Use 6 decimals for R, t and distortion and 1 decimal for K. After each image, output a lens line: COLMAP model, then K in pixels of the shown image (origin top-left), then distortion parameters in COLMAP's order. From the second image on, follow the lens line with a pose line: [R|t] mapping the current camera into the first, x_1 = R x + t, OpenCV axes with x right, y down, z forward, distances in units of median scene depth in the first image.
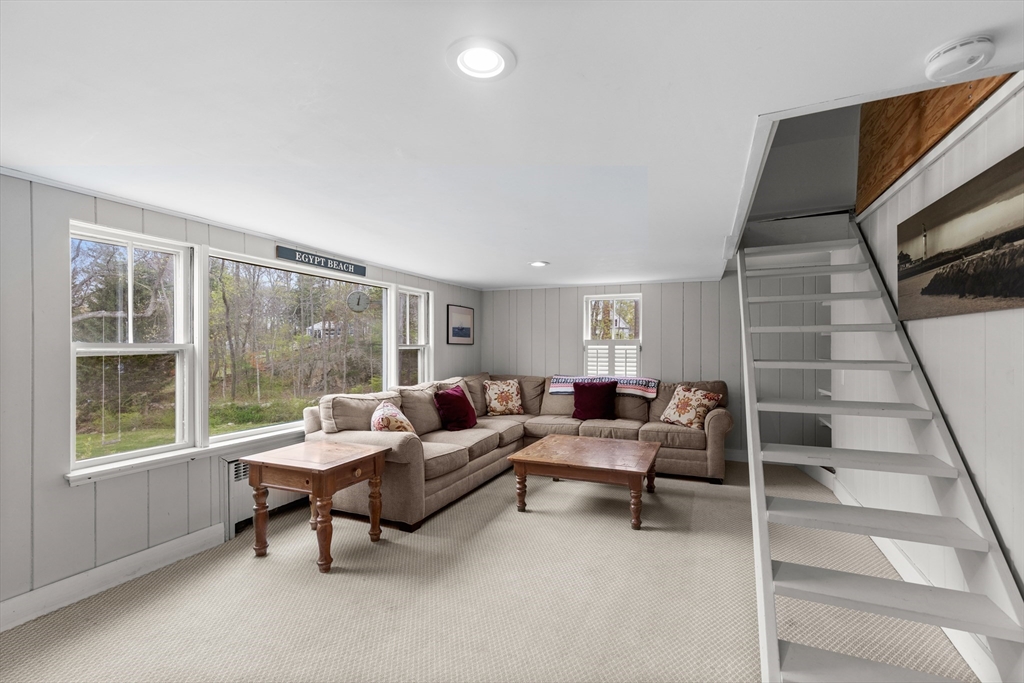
lens RADIAL K [[464.3, 0, 513.5], [0, 464.3, 348.5], [0, 0, 1]] dist [0.009045, 0.000174]
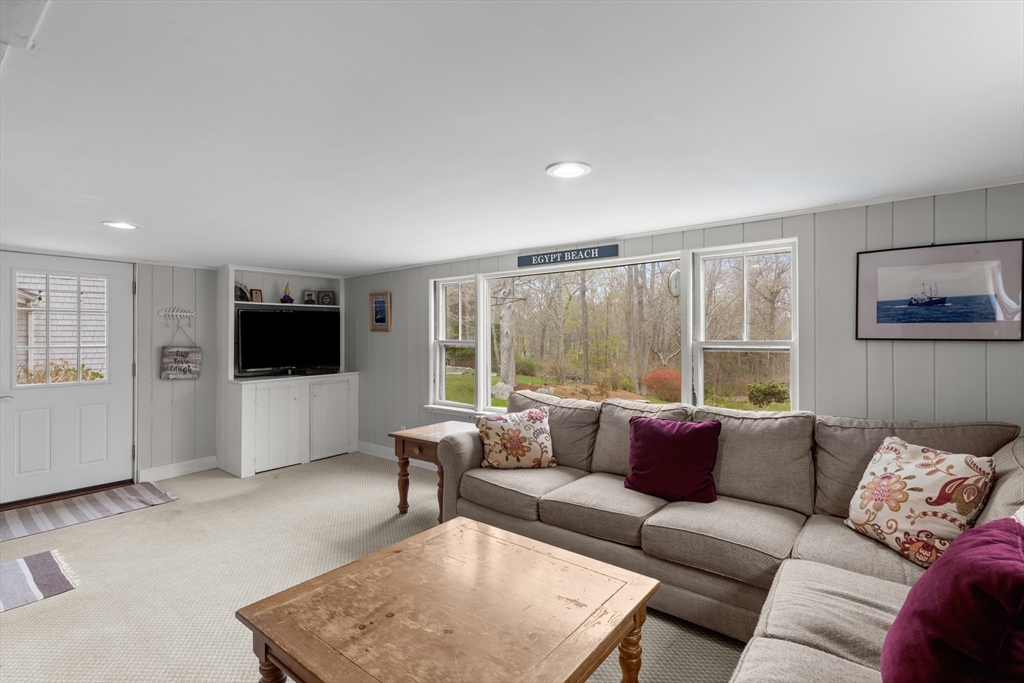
lens RADIAL K [[464.3, 0, 517.2], [0, 464.3, 337.7], [0, 0, 1]] dist [0.009045, 0.000174]
pose [[-0.272968, -0.008704, -0.961984, 0.542940], [-0.011179, 0.999920, -0.005875, -0.008858], [0.961958, 0.009150, -0.273043, 1.154647]]
